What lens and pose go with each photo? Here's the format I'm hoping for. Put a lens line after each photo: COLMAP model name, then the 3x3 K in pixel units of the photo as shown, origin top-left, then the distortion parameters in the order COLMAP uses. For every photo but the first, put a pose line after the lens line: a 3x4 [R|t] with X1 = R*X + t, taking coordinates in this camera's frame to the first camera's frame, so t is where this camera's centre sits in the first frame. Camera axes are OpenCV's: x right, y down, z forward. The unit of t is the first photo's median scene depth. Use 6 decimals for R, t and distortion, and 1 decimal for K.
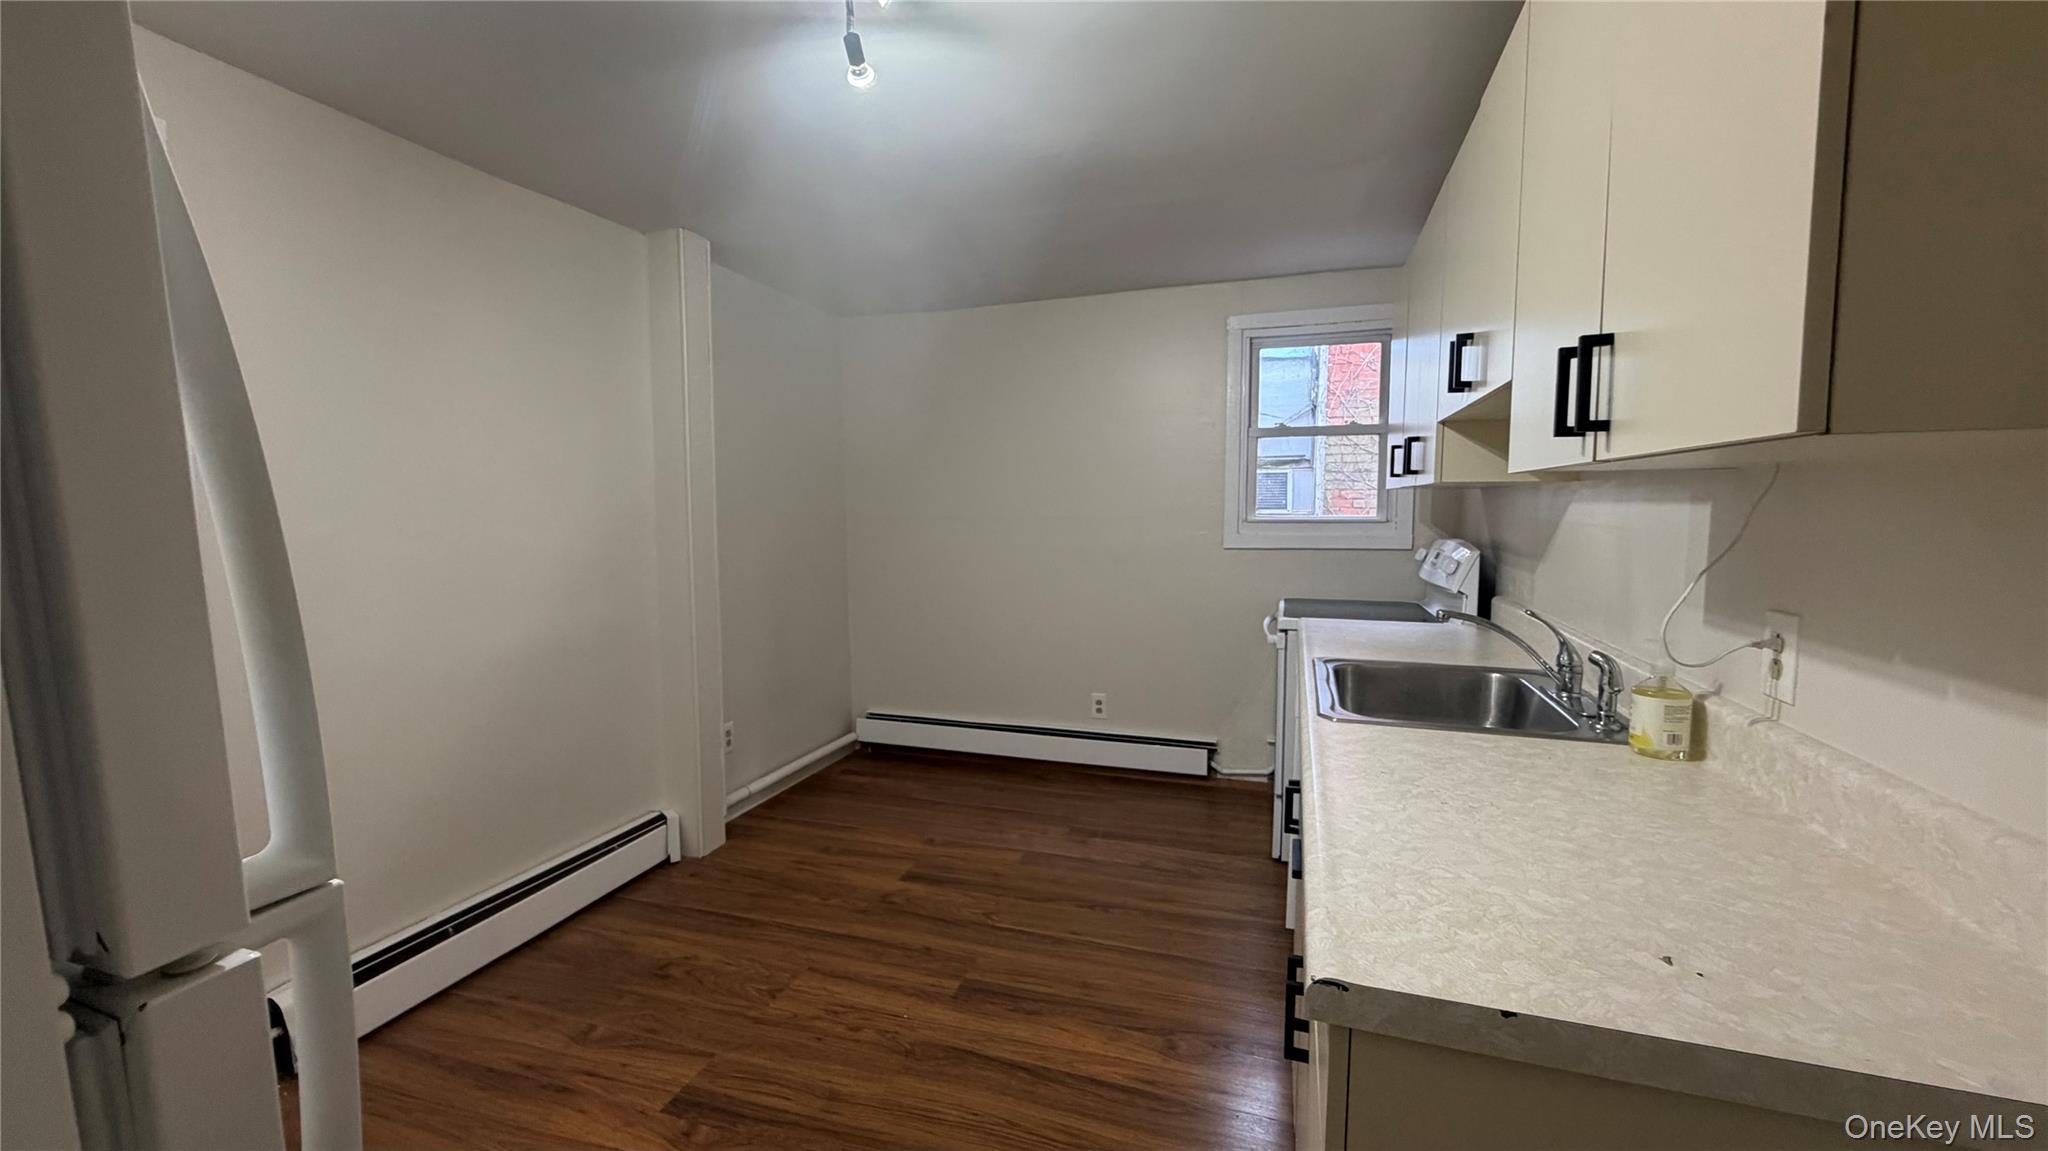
lens RADIAL K [[824.6, 0, 1022.0], [0, 824.6, 587.3], [0, 0, 1]] dist [0.002167, 0.000219]
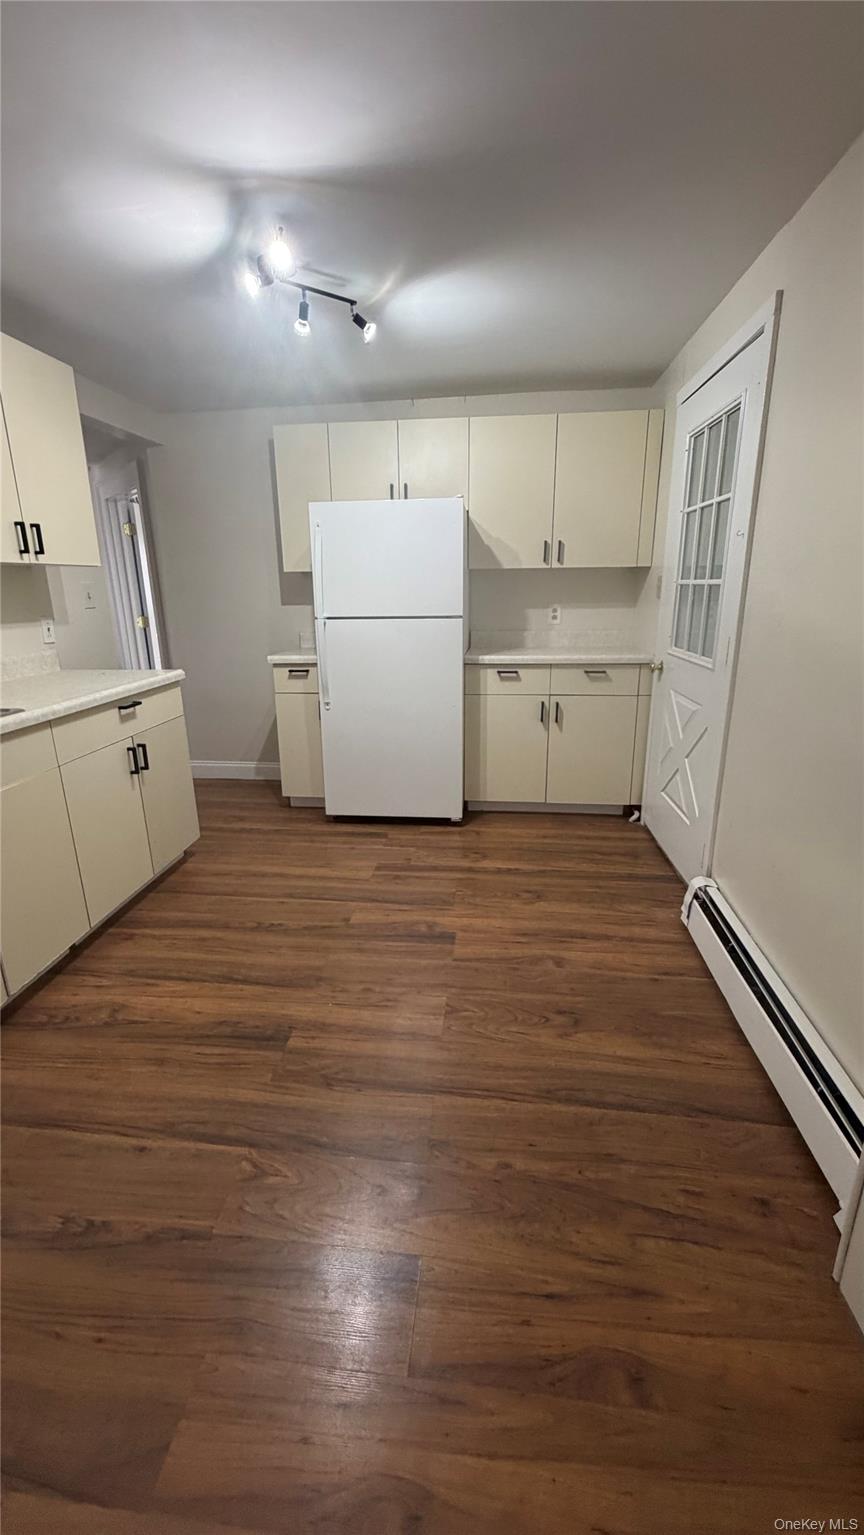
lens RADIAL K [[618.0, 0, 434.3], [0, 618.0, 765.7], [0, 0, 1]] dist [0.002167, 0.000219]
pose [[-0.978312, 0.071086, -0.194555, -0.133989], [-0.006910, 0.927543, 0.373652, -0.149830], [0.207020, 0.366892, -0.906936, 1.672889]]
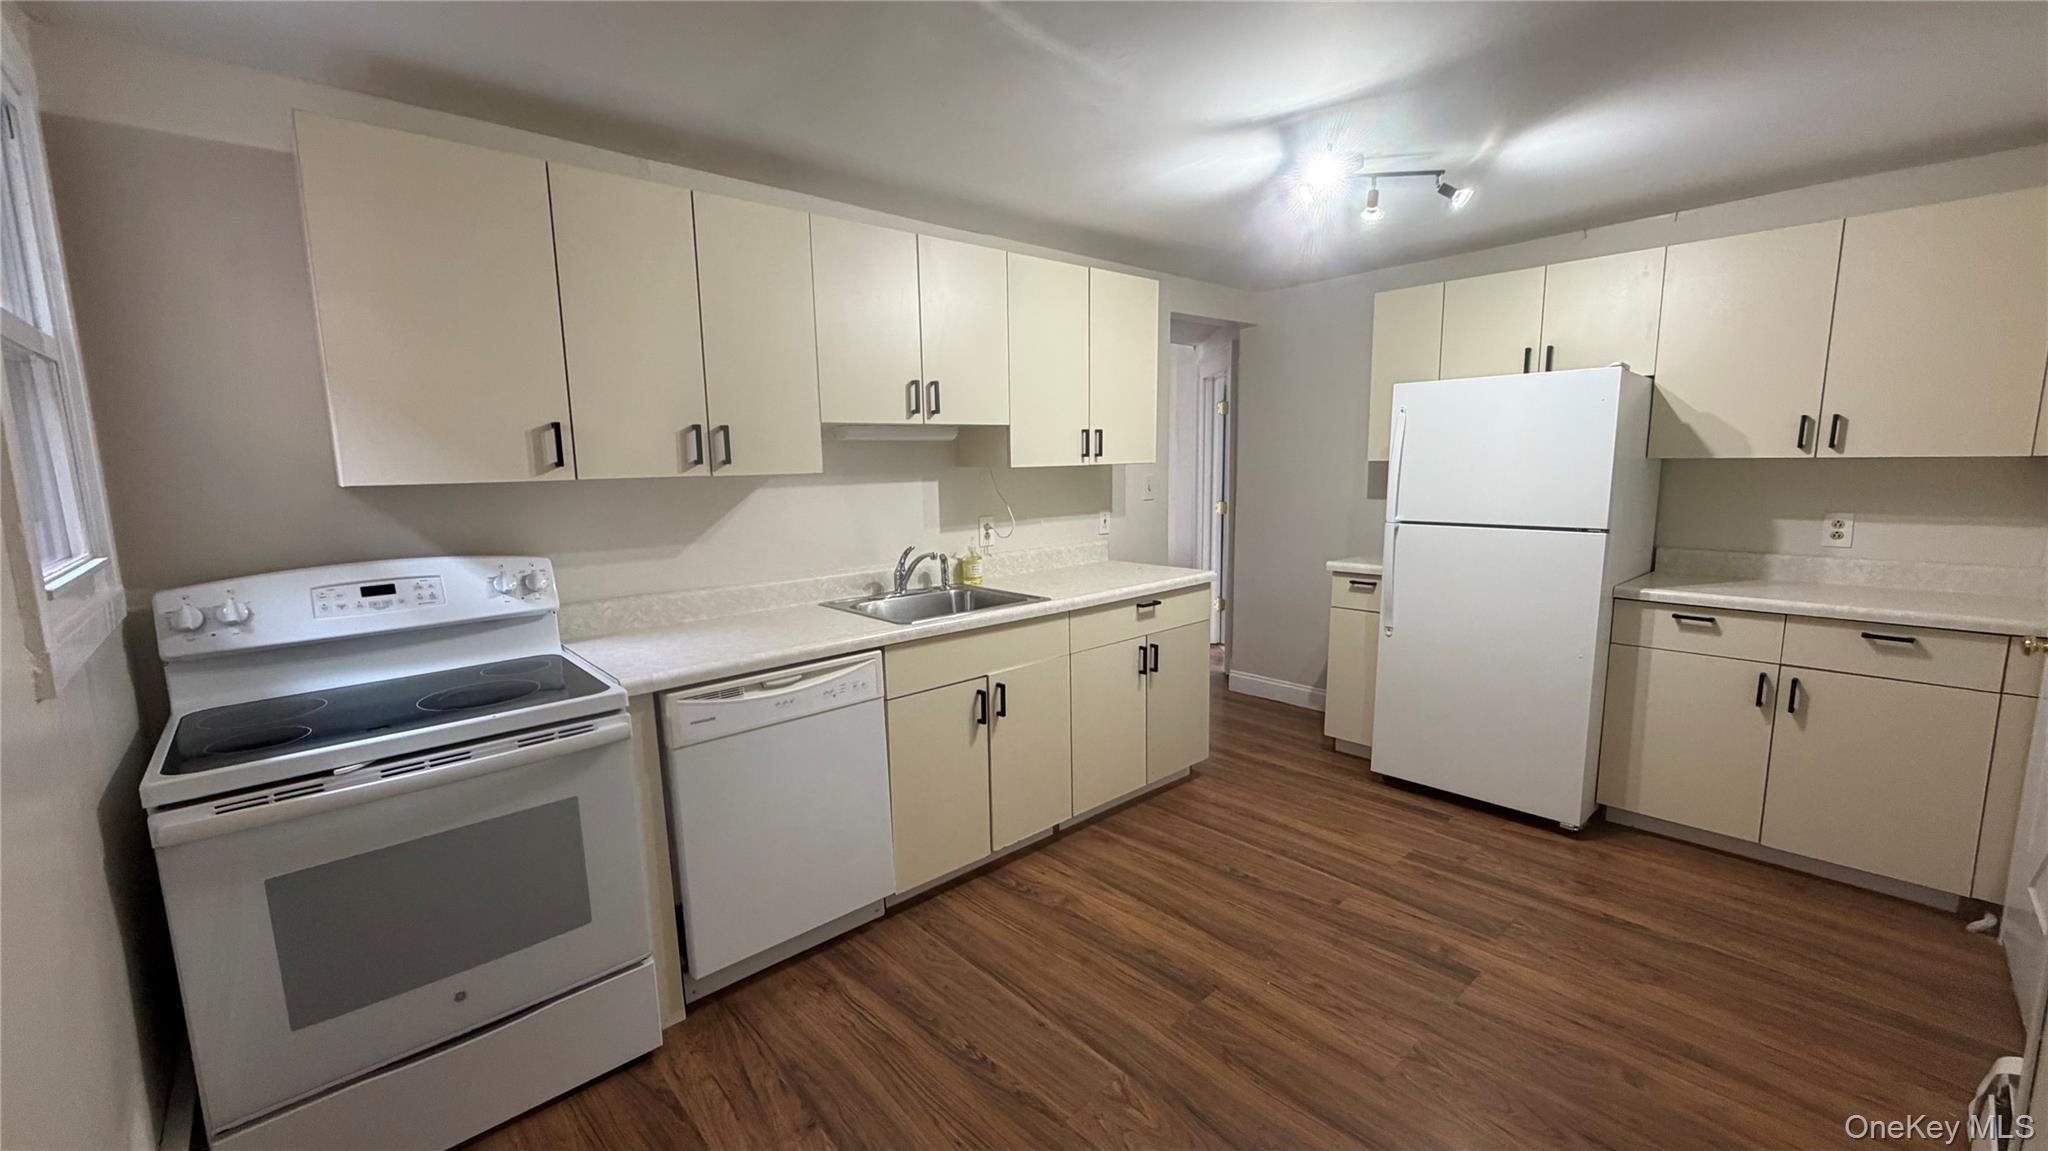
lens RADIAL K [[824.6, 0, 1018.6], [0, 824.6, 578.0], [0, 0, 1]] dist [0.002167, 0.000219]
pose [[-0.867430, -0.055696, 0.494433, -0.340283], [0.068549, 0.970862, 0.229626, -0.226427], [-0.492815, 0.233077, -0.838337, 1.836442]]
